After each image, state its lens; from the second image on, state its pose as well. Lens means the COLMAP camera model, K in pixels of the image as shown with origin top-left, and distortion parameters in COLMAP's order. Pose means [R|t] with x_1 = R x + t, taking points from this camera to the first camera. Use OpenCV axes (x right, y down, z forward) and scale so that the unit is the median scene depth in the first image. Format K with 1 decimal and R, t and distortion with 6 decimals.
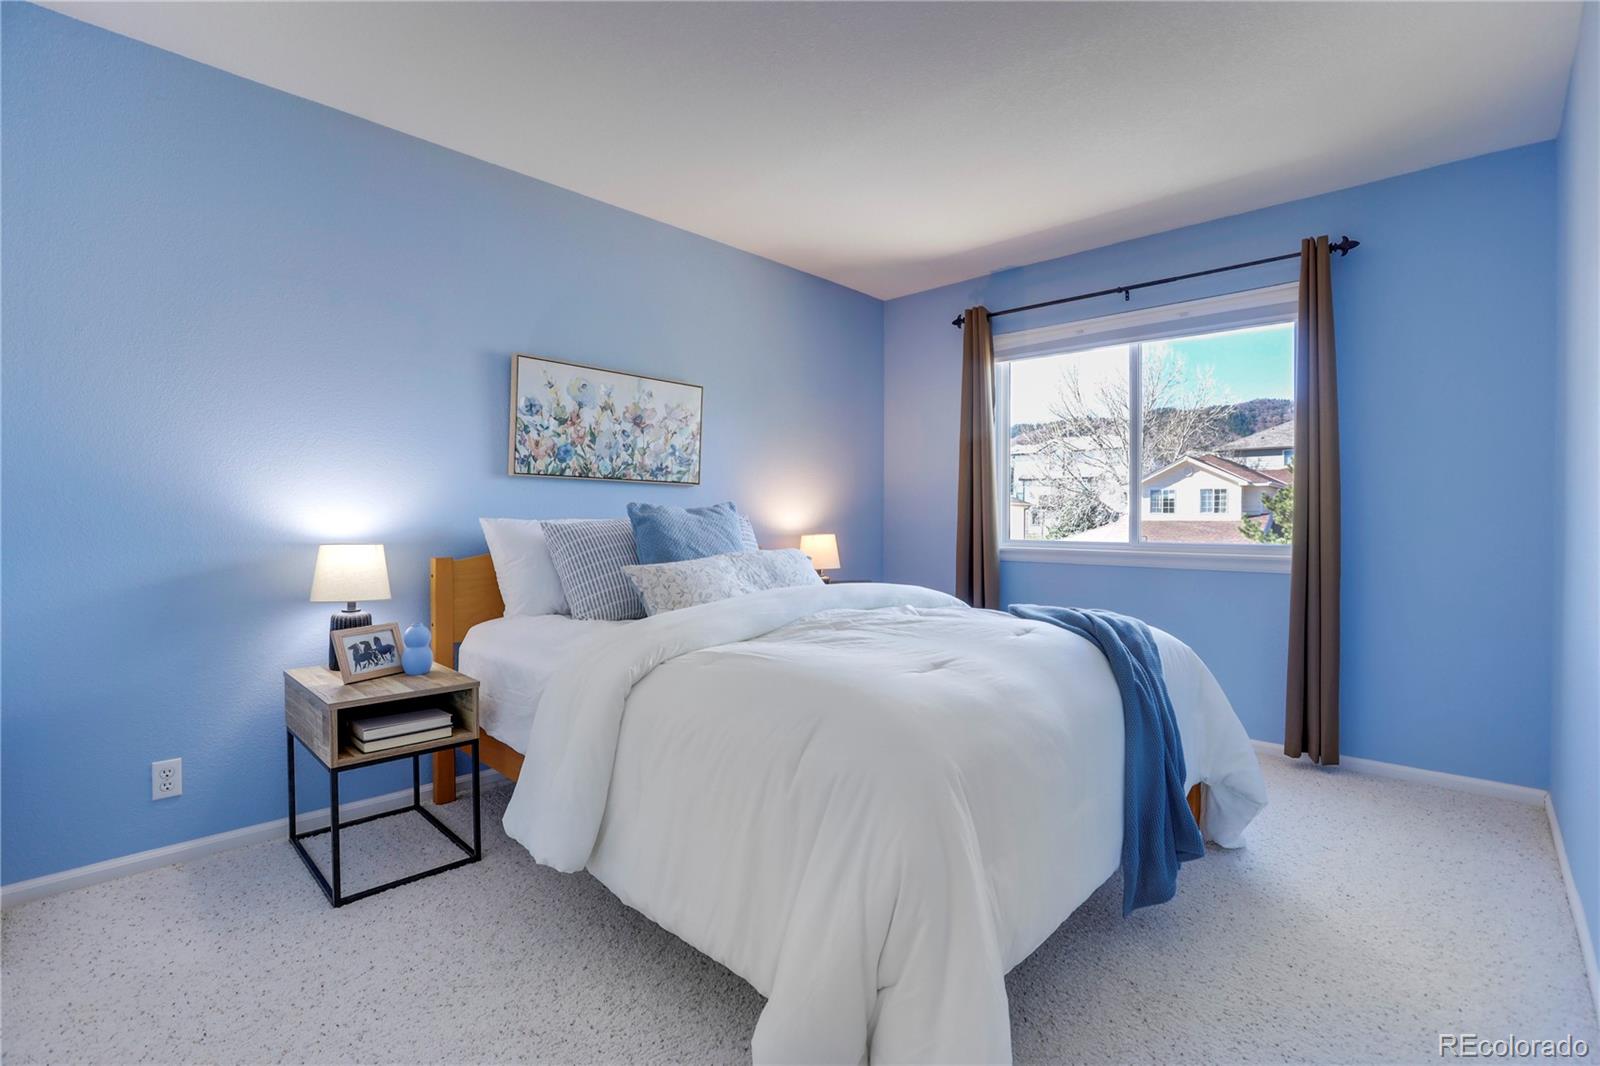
lens RADIAL K [[731.2, 0, 803.3], [0, 731.2, 529.8], [0, 0, 1]] dist [-0.057438, 0.020389]
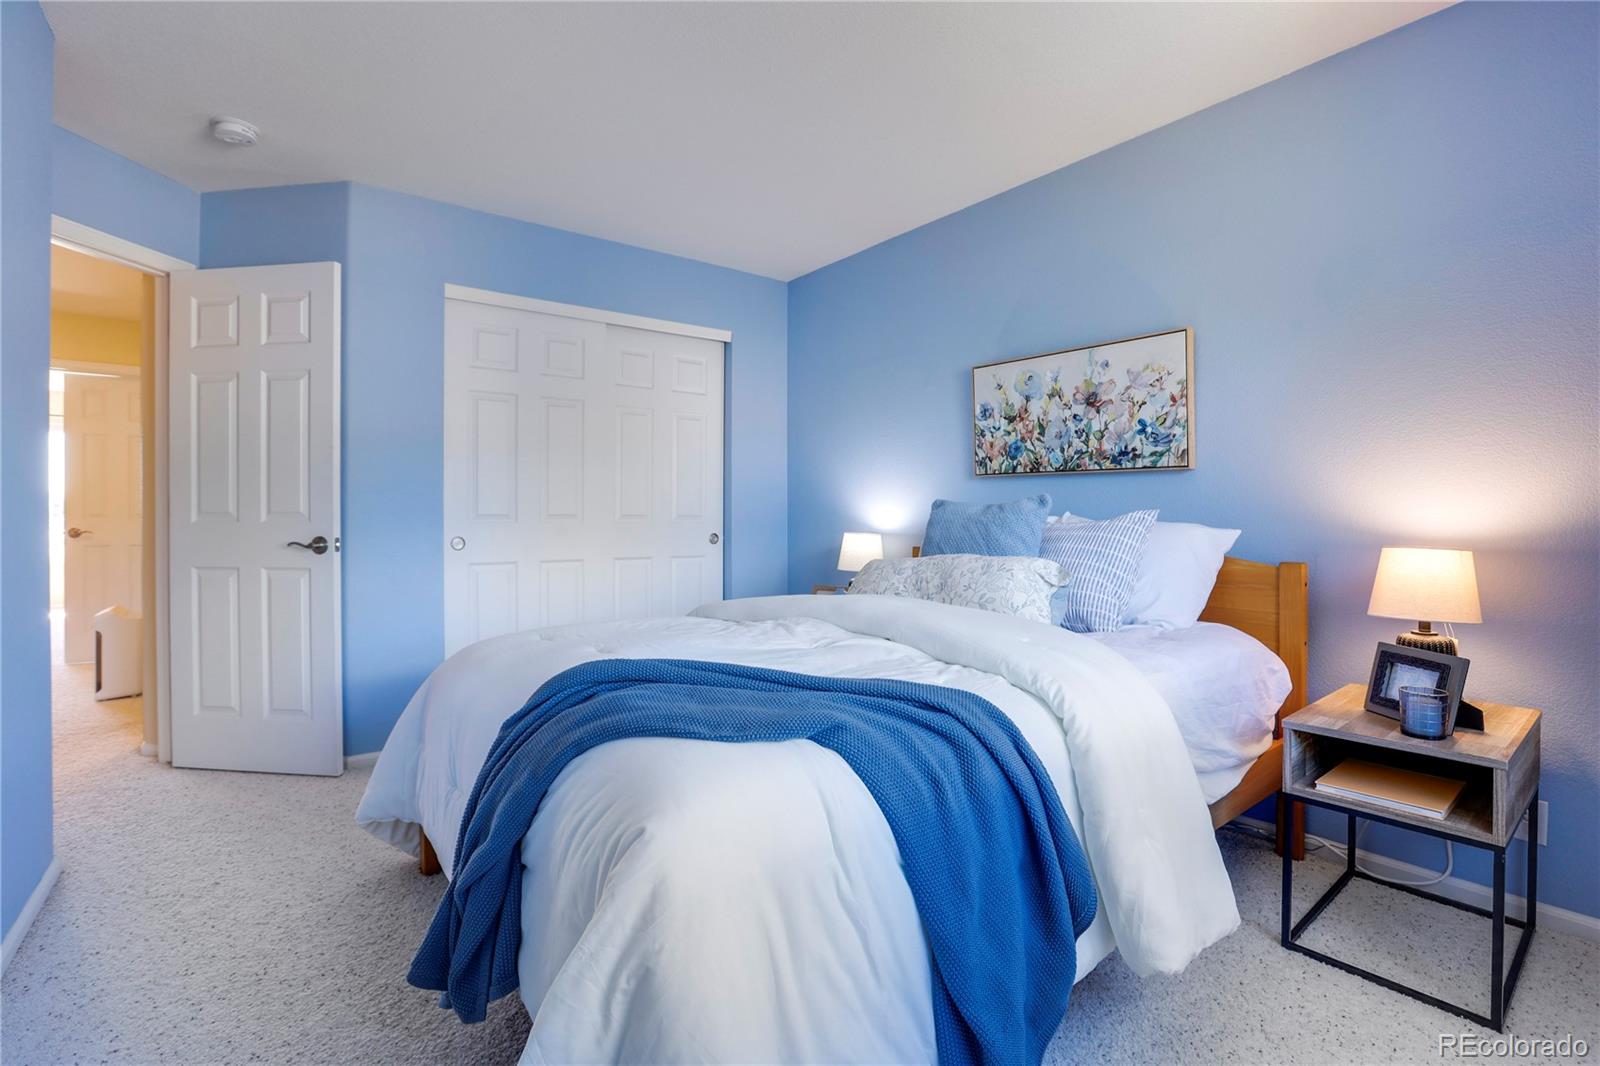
lens RADIAL K [[913.5, 0, 678.5], [0, 913.5, 516.0], [0, 0, 1]] dist [-0.048925, 0.000864]
pose [[-0.345586, -0.001001, -0.938387, 0.947027], [-0.015082, 0.999876, 0.004488, -0.013143], [0.938266, 0.015704, -0.345558, 0.942785]]
